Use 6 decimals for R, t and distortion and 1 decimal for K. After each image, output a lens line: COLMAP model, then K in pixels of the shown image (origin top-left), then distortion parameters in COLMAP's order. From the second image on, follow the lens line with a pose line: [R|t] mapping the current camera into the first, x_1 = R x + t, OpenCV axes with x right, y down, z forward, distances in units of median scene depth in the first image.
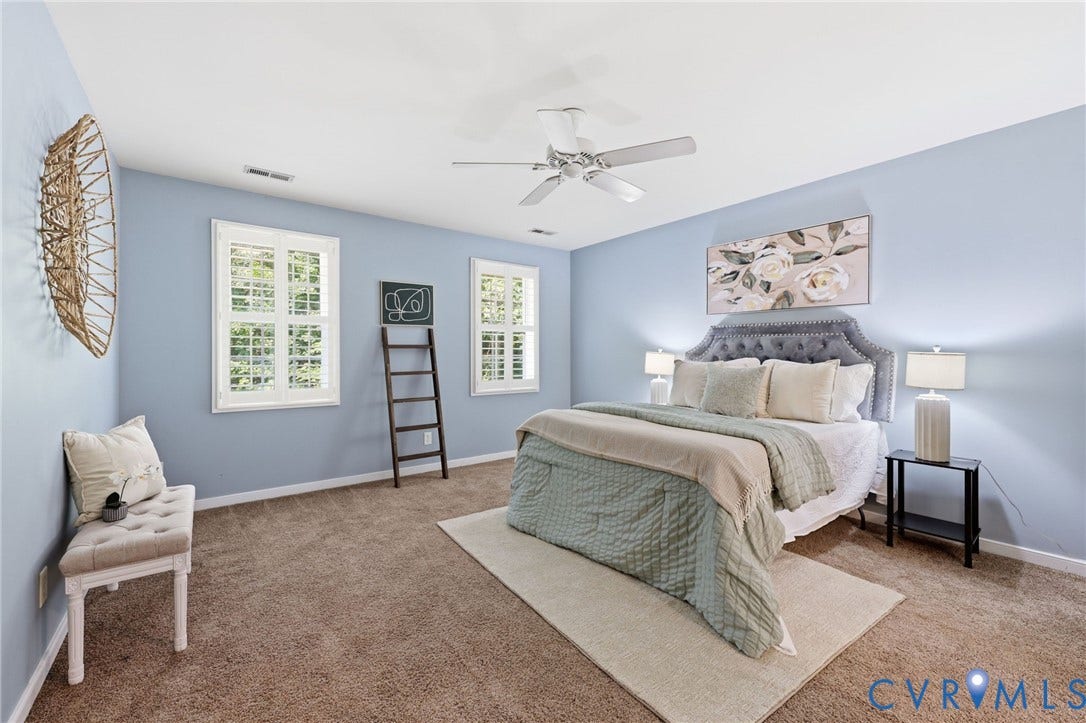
lens RADIAL K [[440.9, 0, 541.8], [0, 440.9, 356.4], [0, 0, 1]] dist [-0.000552, -0.000223]
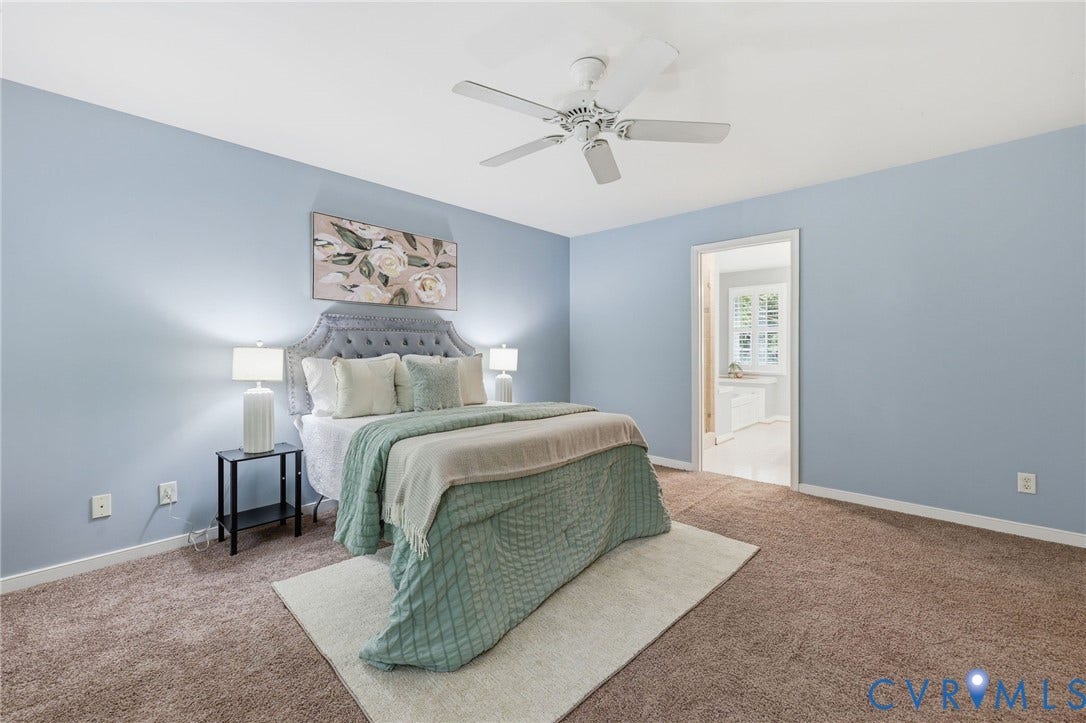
lens RADIAL K [[440.9, 0, 541.8], [0, 440.9, 356.4], [0, 0, 1]] dist [-0.000552, -0.000223]
pose [[-0.161900, -0.013669, 0.986713, -0.513250], [0.010137, 0.999828, 0.015514, -0.001880], [-0.986755, 0.012514, -0.161733, 0.829717]]
